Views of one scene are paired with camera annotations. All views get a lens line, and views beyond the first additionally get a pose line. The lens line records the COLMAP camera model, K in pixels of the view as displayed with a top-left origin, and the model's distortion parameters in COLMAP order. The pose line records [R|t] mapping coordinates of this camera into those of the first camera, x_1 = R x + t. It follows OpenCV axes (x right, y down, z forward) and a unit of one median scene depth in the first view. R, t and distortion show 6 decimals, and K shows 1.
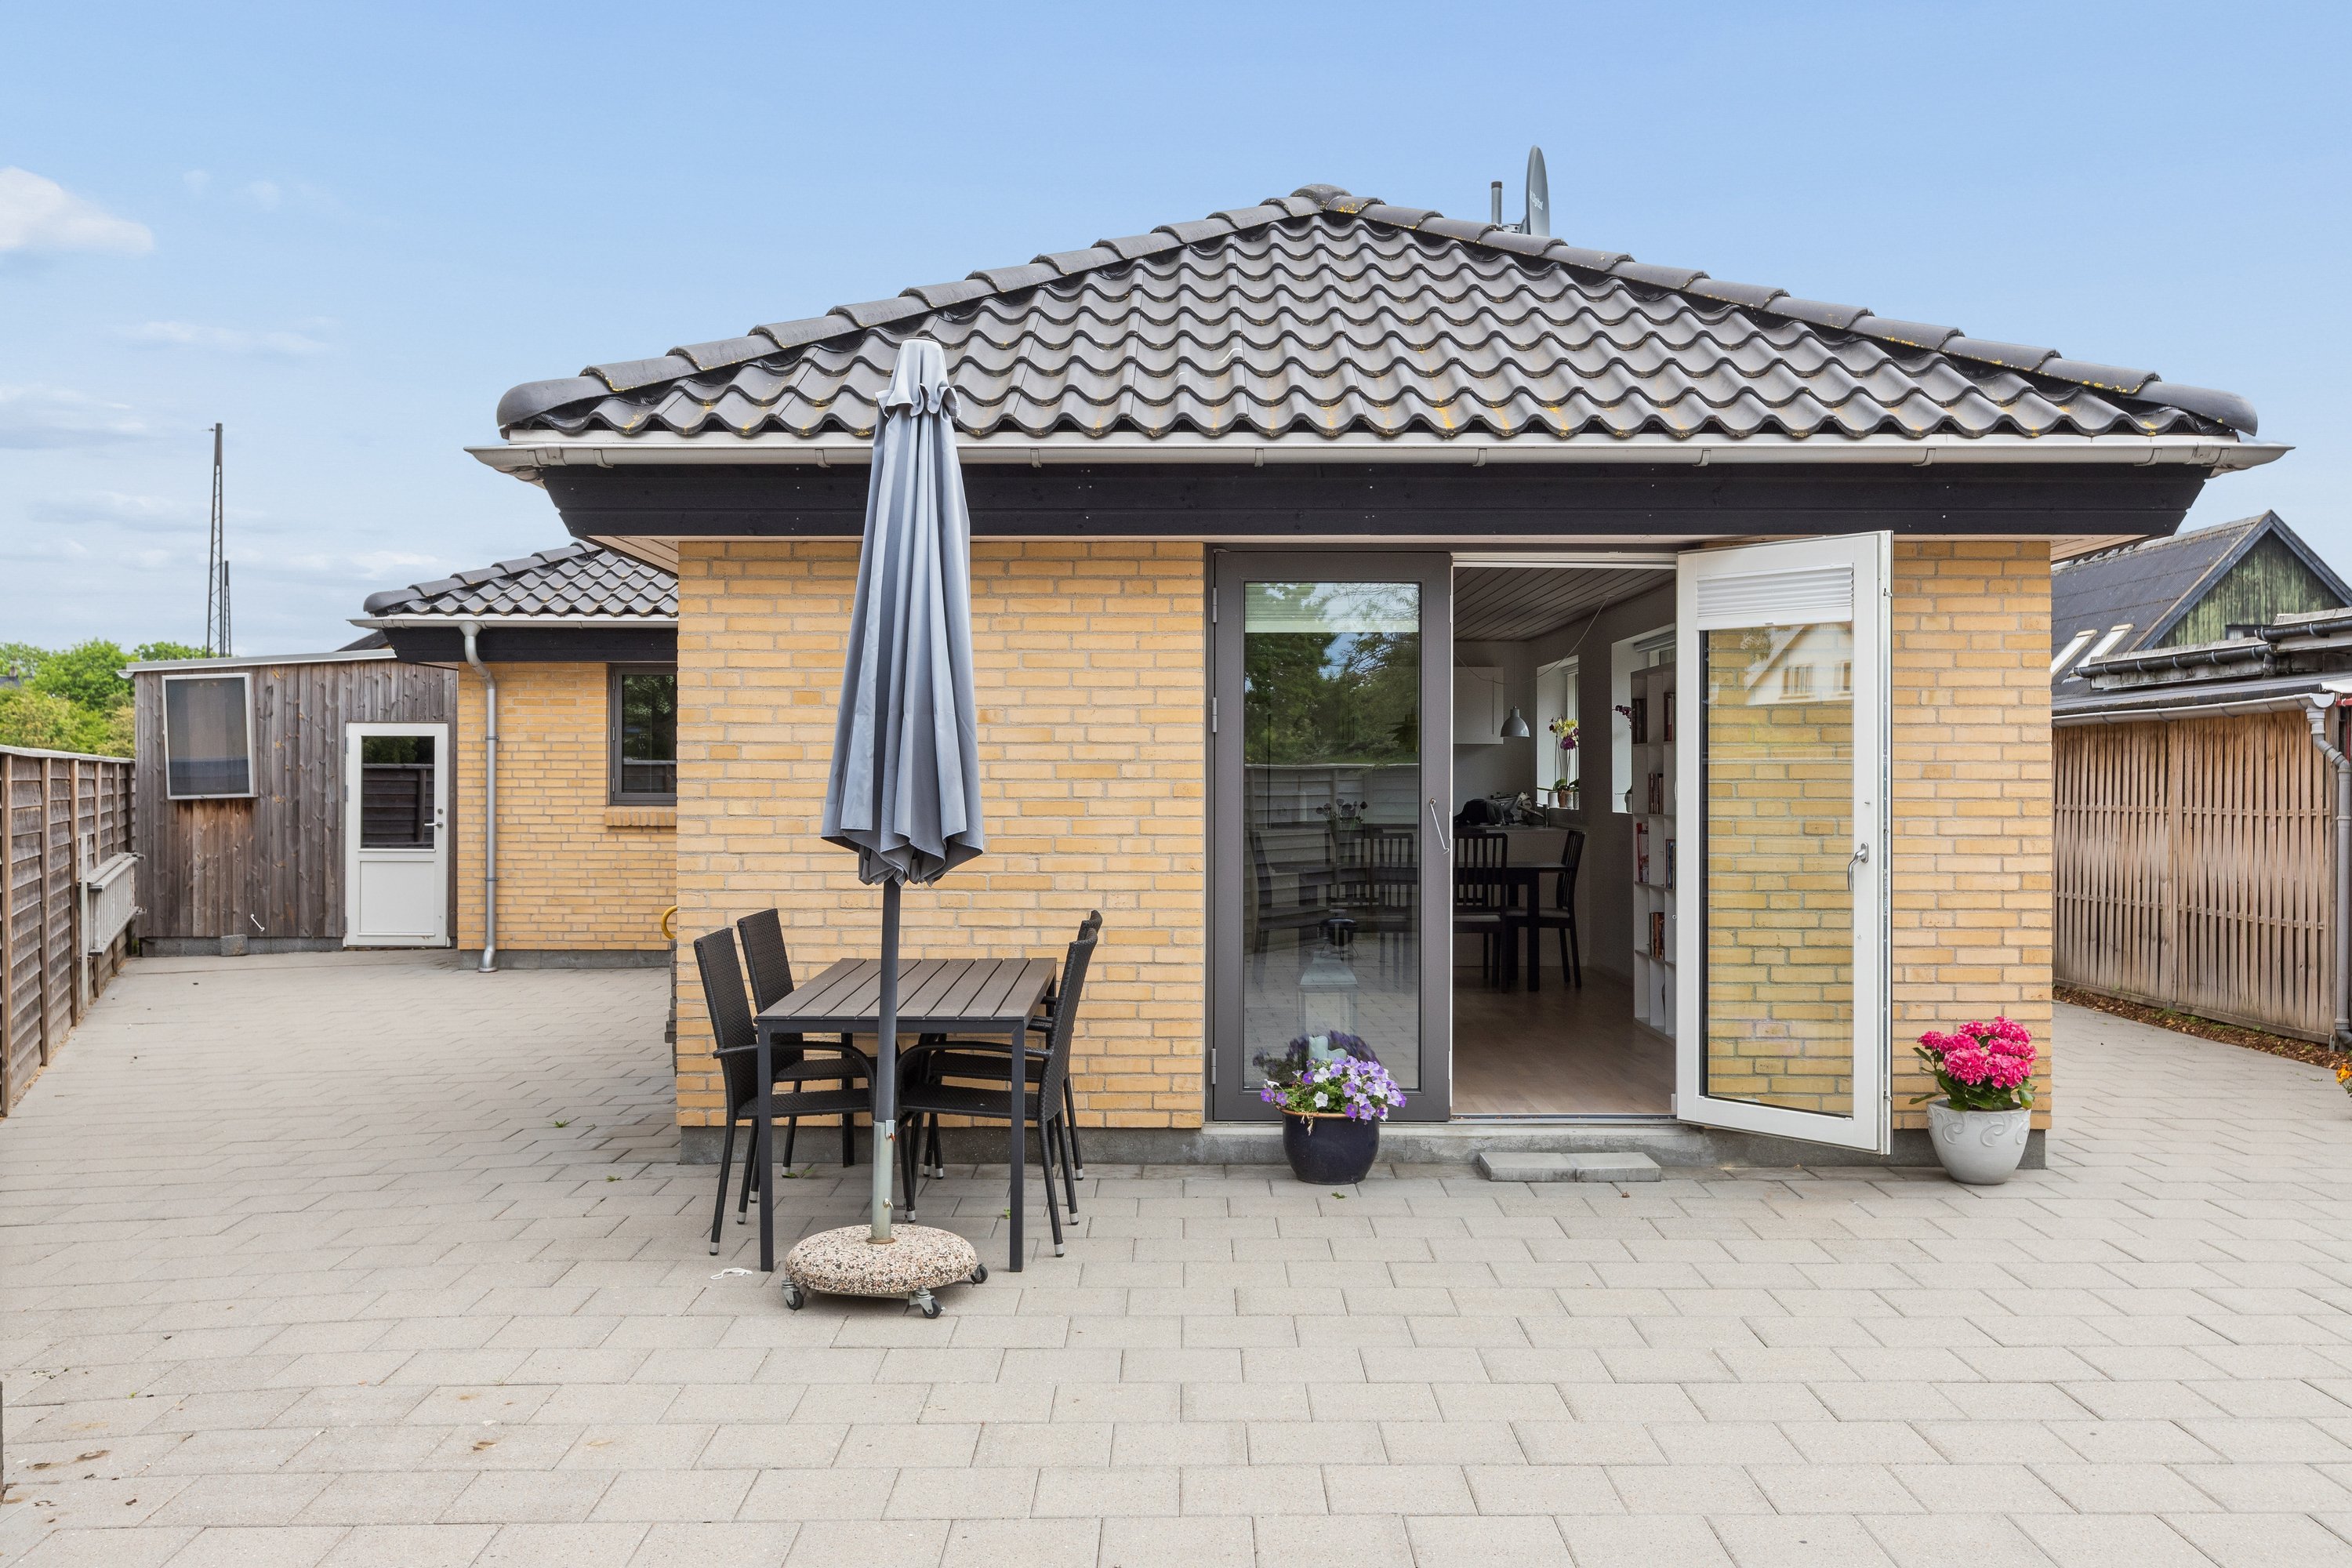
lens RADIAL K [[2263.7, 0, 1176.4], [0, 2263.7, 784.0], [0, 0, 1]] dist [-0.004834, 0.000000]
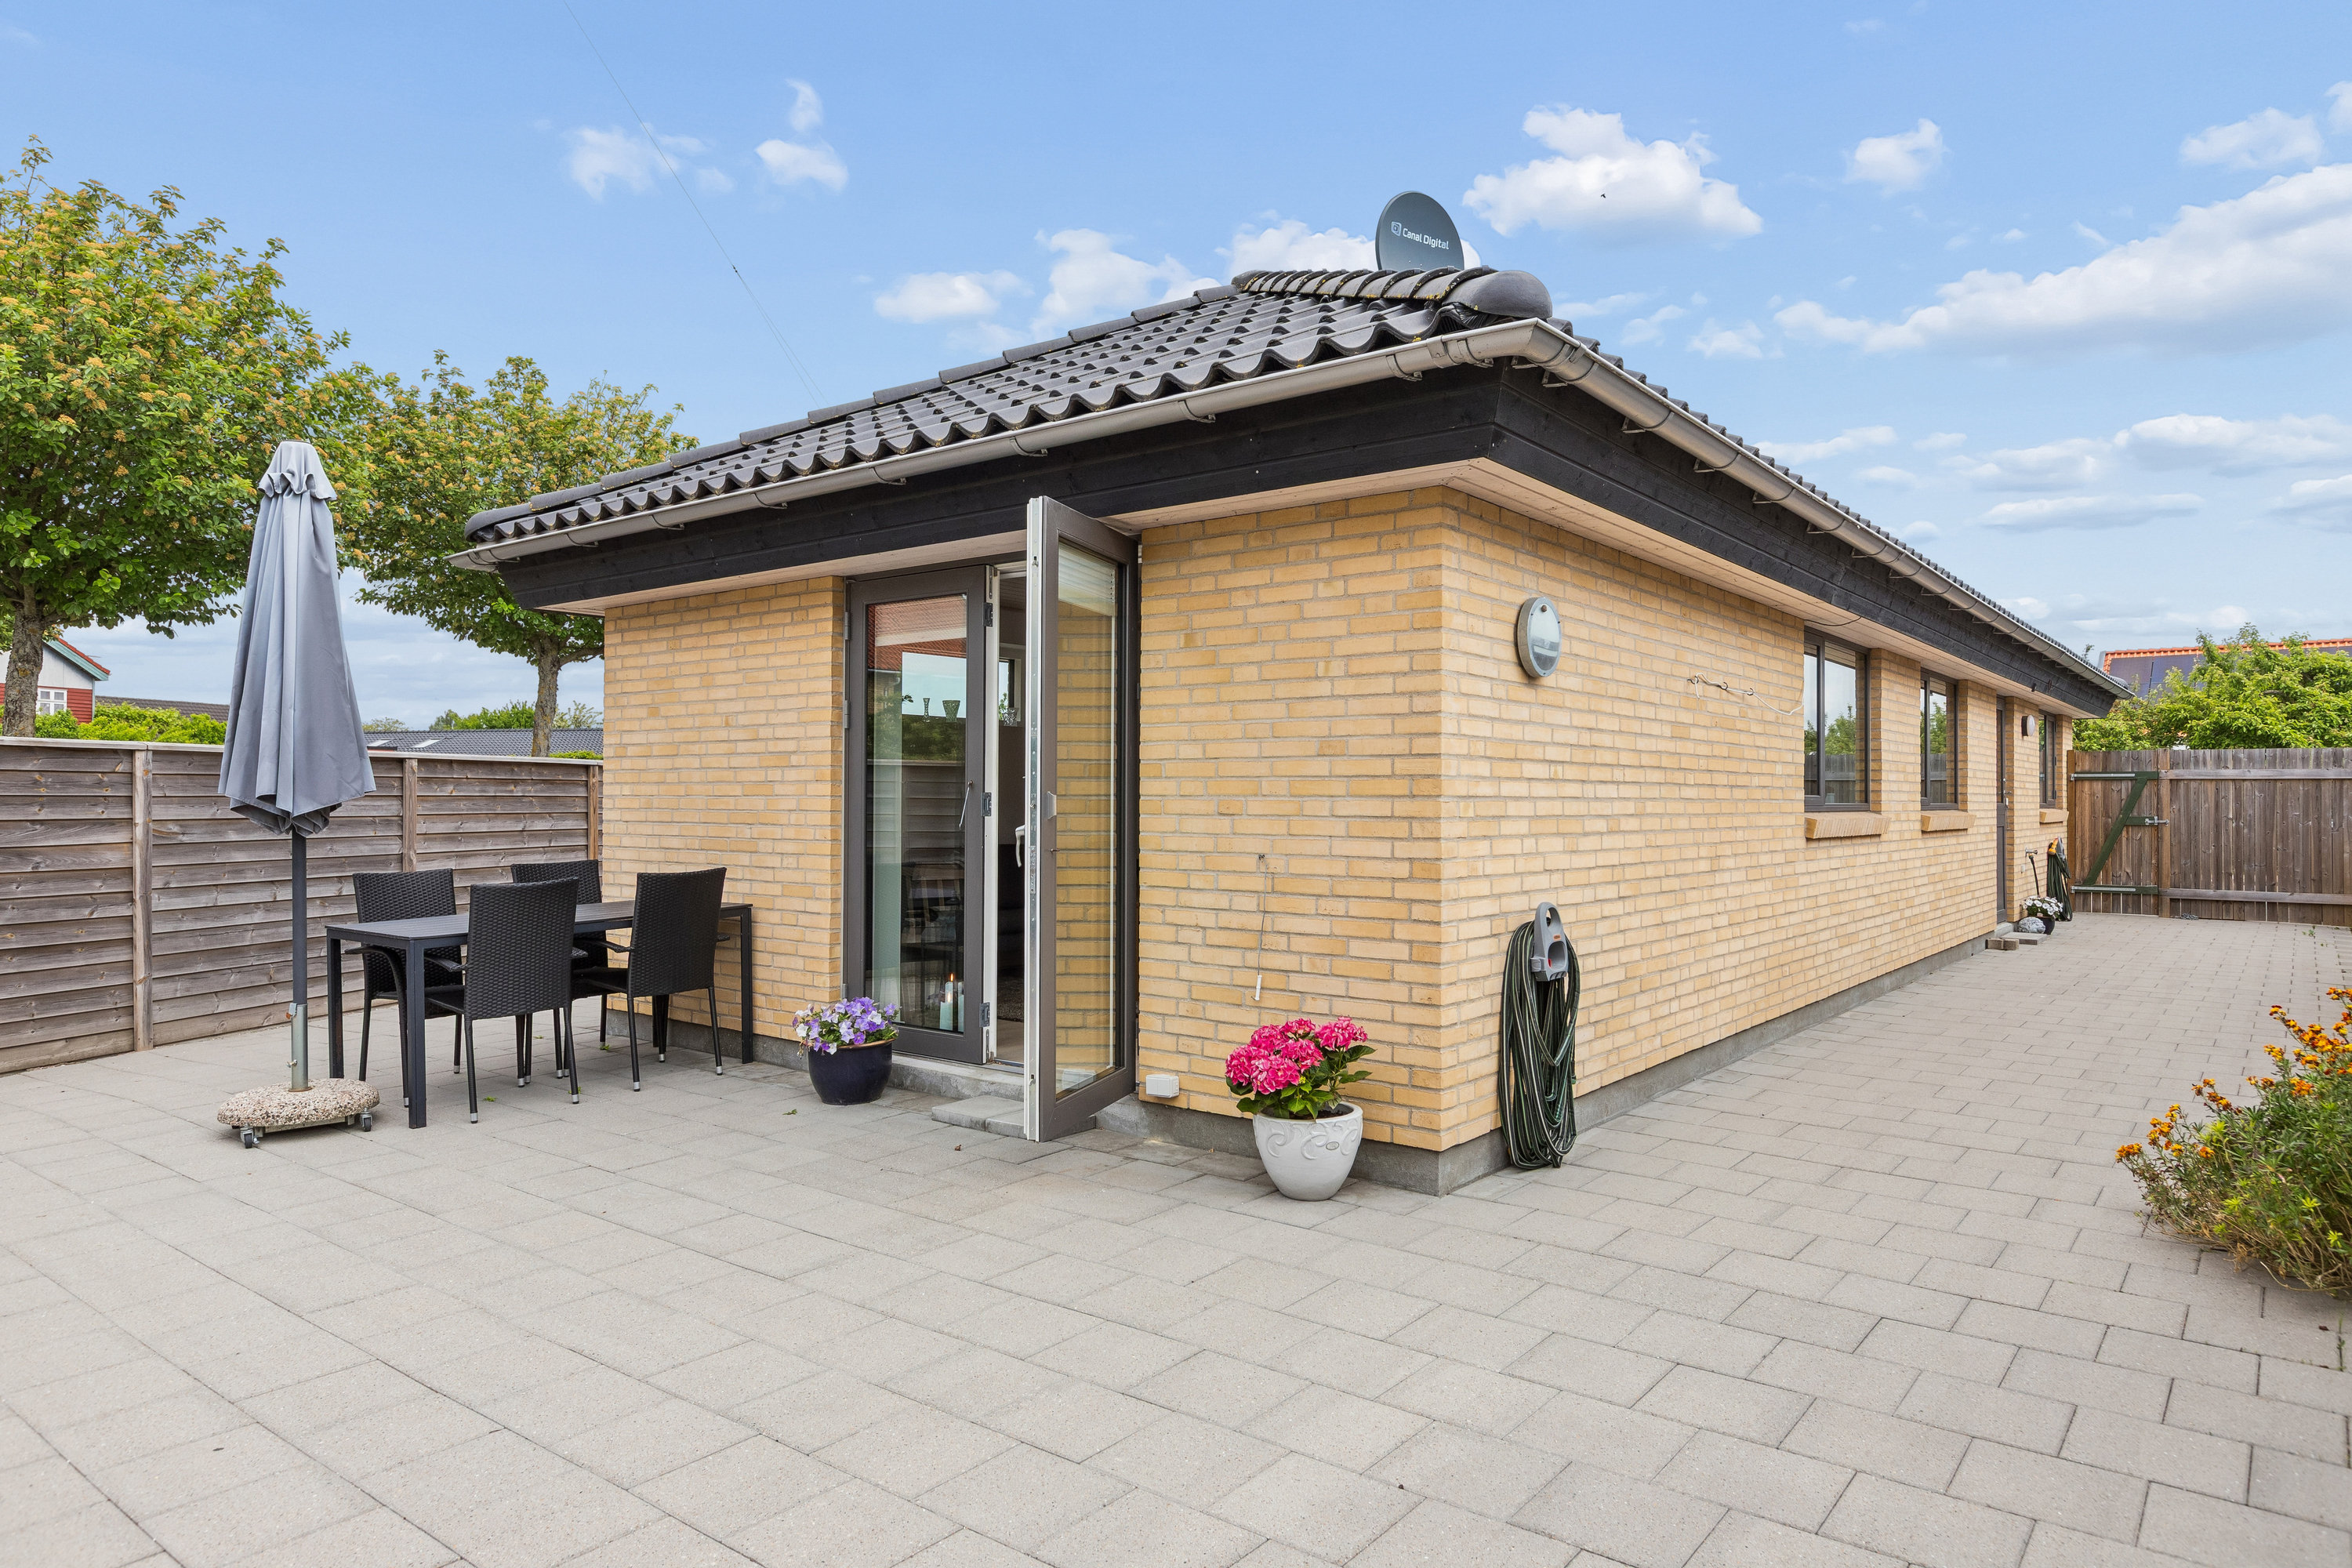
lens RADIAL K [[1516.2, 0, 1176.0], [0, 1516.2, 786.7], [0, 0, 1]] dist [0.005911, 0.000932]
pose [[0.764456, -0.004489, -0.644660, 0.689231], [-0.004946, 0.999905, -0.012827, 0.018850], [0.644656, 0.012994, 0.764362, 0.482219]]
